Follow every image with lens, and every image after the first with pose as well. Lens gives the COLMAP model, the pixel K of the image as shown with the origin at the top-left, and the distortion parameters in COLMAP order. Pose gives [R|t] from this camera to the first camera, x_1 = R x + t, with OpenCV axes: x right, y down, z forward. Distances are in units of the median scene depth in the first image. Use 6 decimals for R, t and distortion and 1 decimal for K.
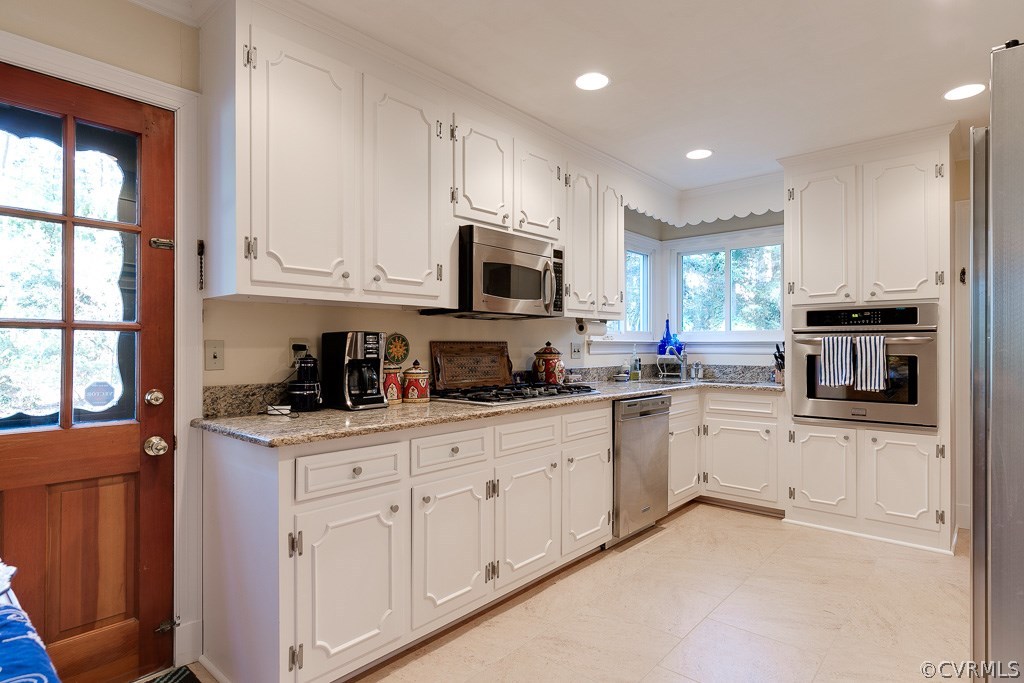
lens RADIAL K [[560.5, 0, 517.4], [0, 560.5, 345.9], [0, 0, 1]] dist [-0.002142, -0.000392]
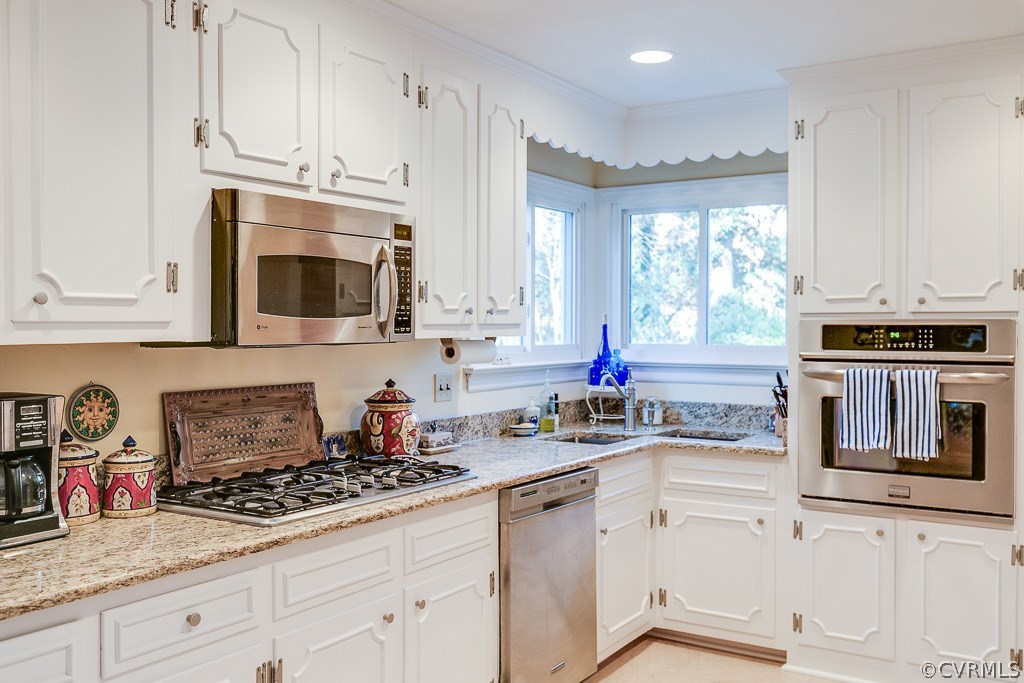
lens RADIAL K [[969.7, 0, 530.2], [0, 969.7, 340.1], [0, 0, 1]] dist [0.010562, -0.007604]
pose [[0.987032, 0.000500, 0.160523, 0.040333], [-0.003122, 0.999866, 0.016079, -0.067951], [-0.160493, -0.016372, 0.986901, 0.015355]]
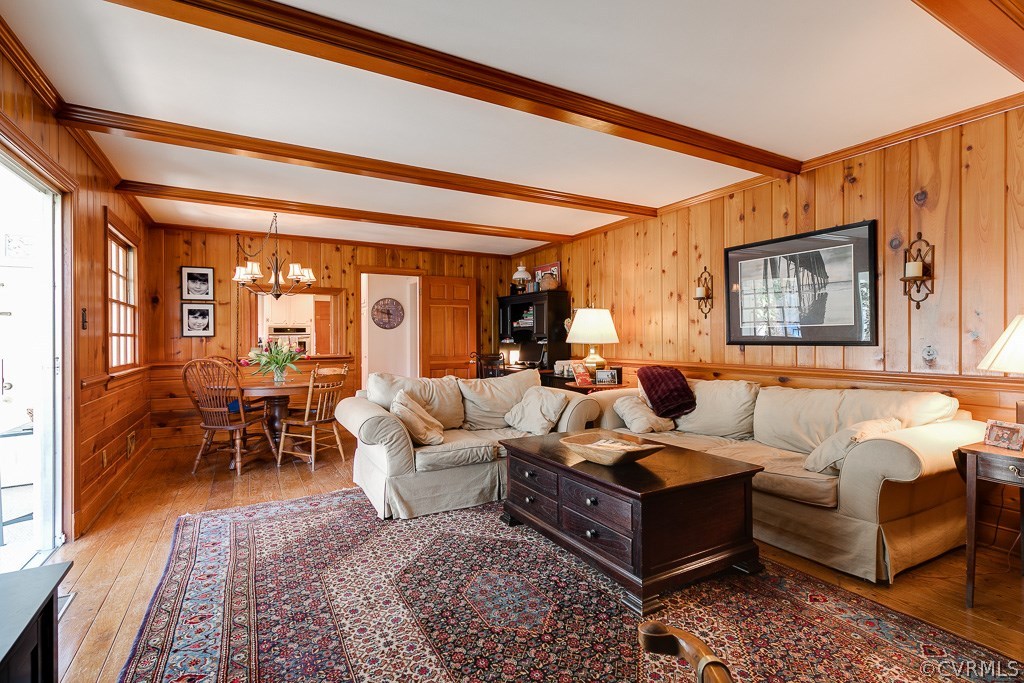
lens RADIAL K [[459.3, 0, 512.0], [0, 459.3, 341.5], [0, 0, 1]] dist [0.012850, -0.000149]
pose [[0.328303, -0.003118, 0.944567, -1.659133], [0.001782, 0.999995, 0.002681, 0.012092], [-0.944571, 0.000803, 0.328307, -1.237890]]
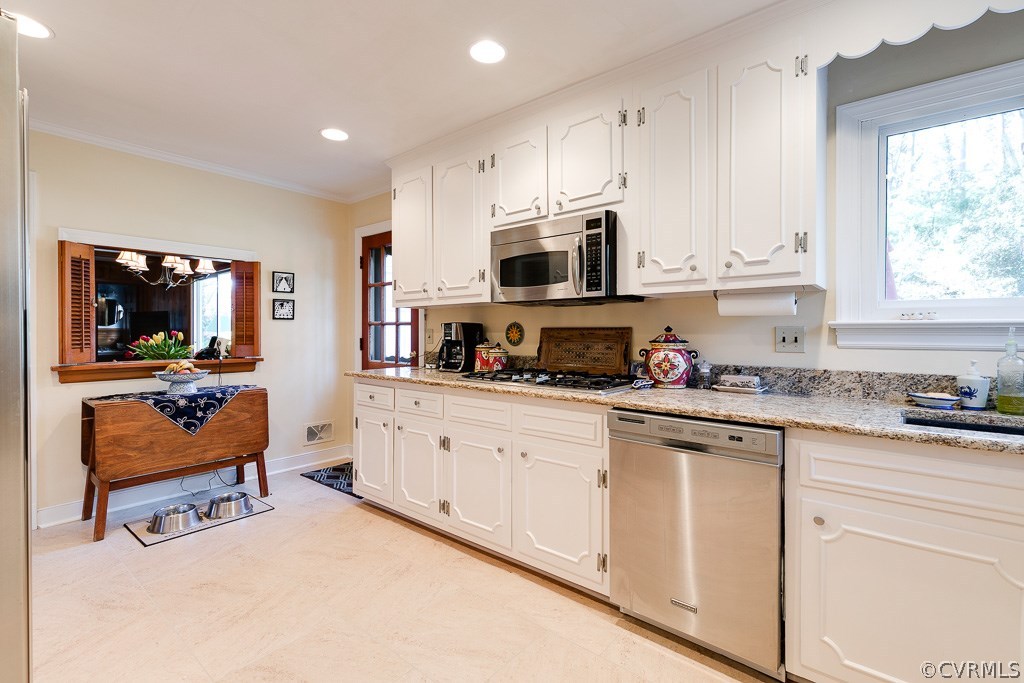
lens RADIAL K [[452.8, 0, 536.0], [0, 452.8, 339.1], [0, 0, 1]] dist [0.013519, 0.000039]
pose [[0.038403, 0.014185, -0.999162, 0.723485], [-0.002467, 0.999898, 0.014101, 0.001347], [0.999259, 0.001923, 0.038434, 0.849677]]
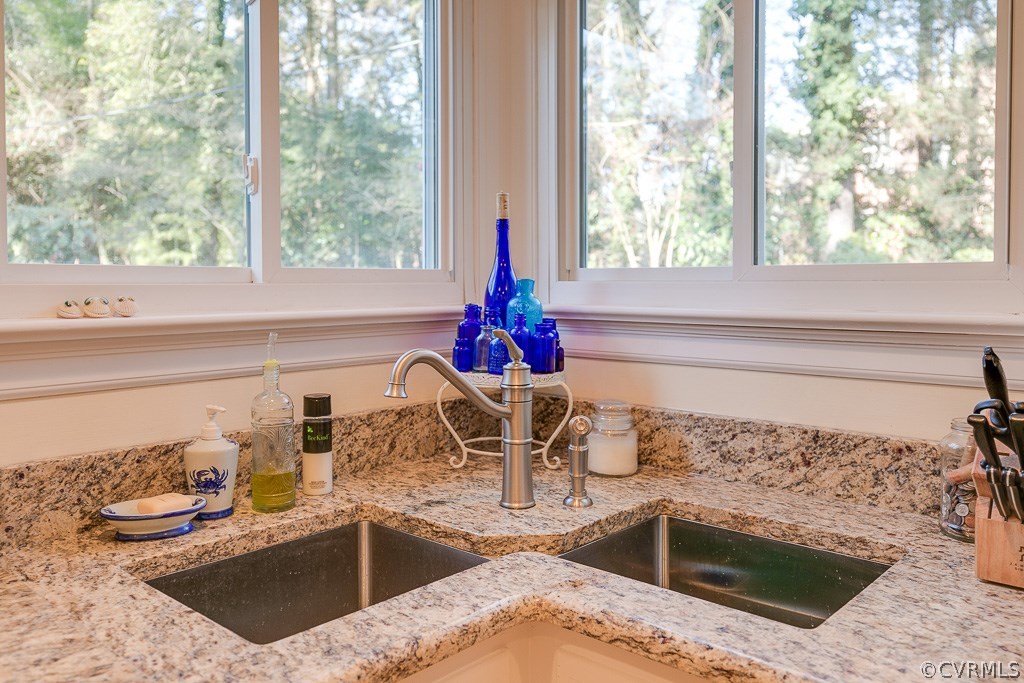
lens RADIAL K [[828.4, 0, 512.0], [0, 828.4, 341.5], [0, 0, 1]] dist [0.013449, 0.007981]
pose [[0.999752, -0.000465, -0.022255, 0.409085], [0.002087, 0.997337, 0.072897, -0.030370], [0.022162, -0.072926, 0.997091, 0.941553]]
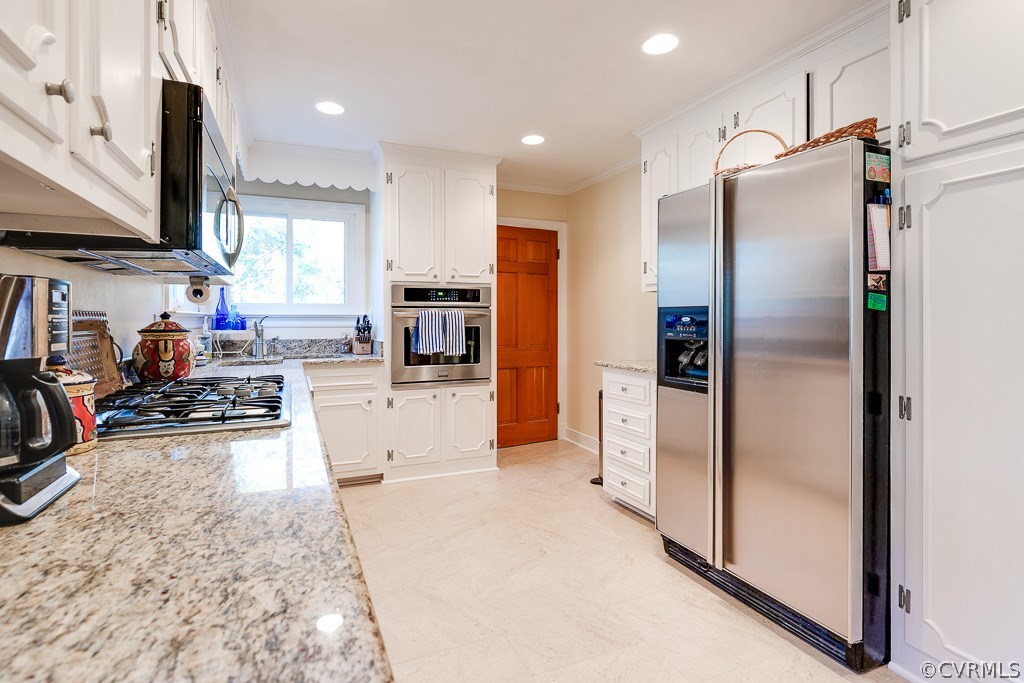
lens RADIAL K [[489.8, 0, 508.5], [0, 489.8, 320.7], [0, 0, 1]] dist [-0.000126, -0.000025]
pose [[0.433869, -0.003847, 0.900968, -0.295321], [0.002659, 0.999992, 0.002990, 0.001274], [-0.900972, 0.001098, 0.433876, 0.438481]]
